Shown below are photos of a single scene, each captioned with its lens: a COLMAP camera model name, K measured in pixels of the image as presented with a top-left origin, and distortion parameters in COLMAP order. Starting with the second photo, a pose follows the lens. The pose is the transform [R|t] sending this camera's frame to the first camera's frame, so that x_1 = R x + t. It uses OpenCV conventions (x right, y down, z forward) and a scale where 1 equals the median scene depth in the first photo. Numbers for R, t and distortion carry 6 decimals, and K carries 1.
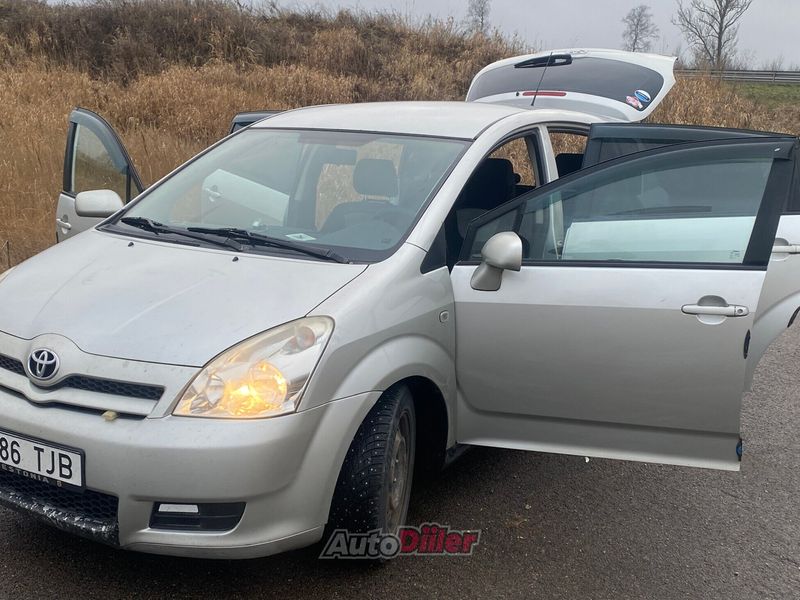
lens RADIAL K [[996.4, 0, 397.4], [0, 996.4, 303.4], [0, 0, 1]] dist [0.058799, 0.000000]
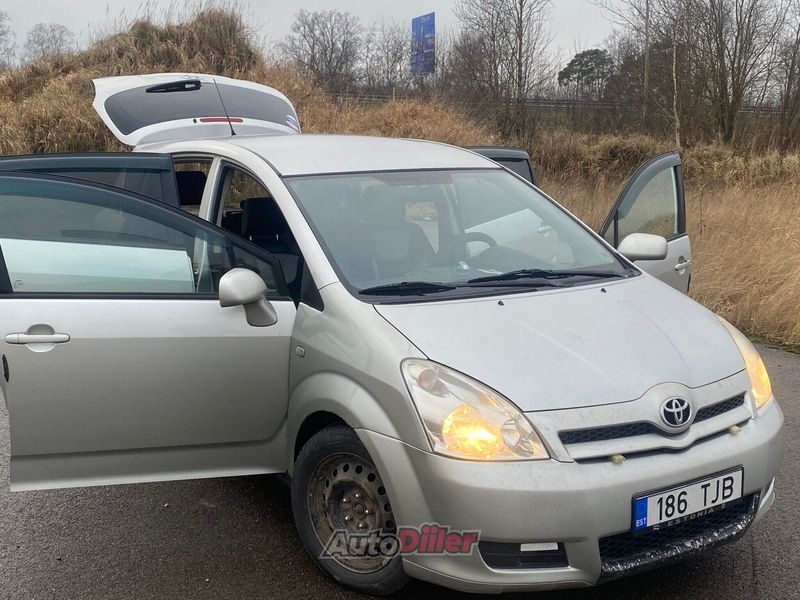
lens RADIAL K [[996.4, 0, 397.3], [0, 996.4, 301.8], [0, 0, 1]] dist [0.058799, 0.000000]
pose [[0.423524, -0.197488, 0.884096, -1.383750], [0.188895, 0.973747, 0.127024, -0.240437], [-0.885972, 0.113203, 0.449710, 0.777248]]
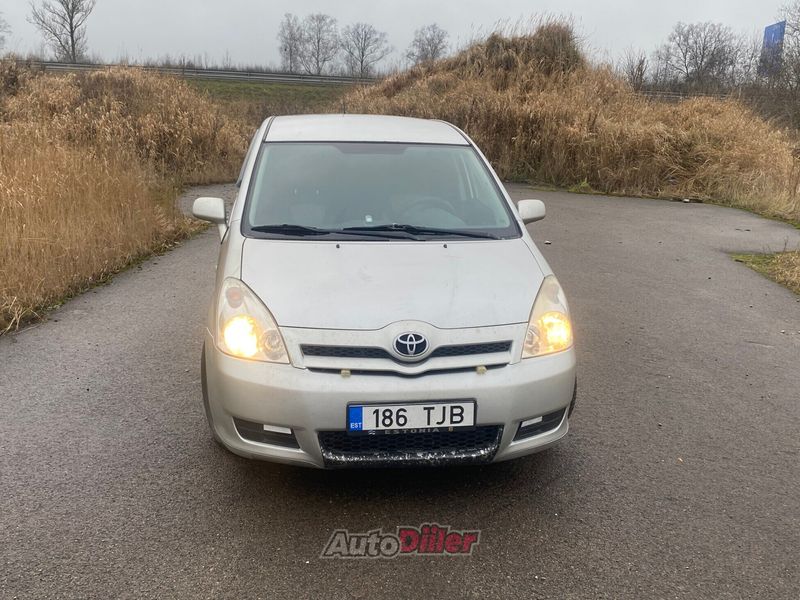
lens RADIAL K [[802.1, 0, 400.7], [0, 802.1, 294.3], [0, 0, 1]] dist [0.018316, 0.000000]
pose [[0.764984, -0.161315, 0.623520, -0.990274], [0.128487, 0.986888, 0.097687, -0.103810], [-0.631103, 0.005385, 0.775681, 0.219072]]
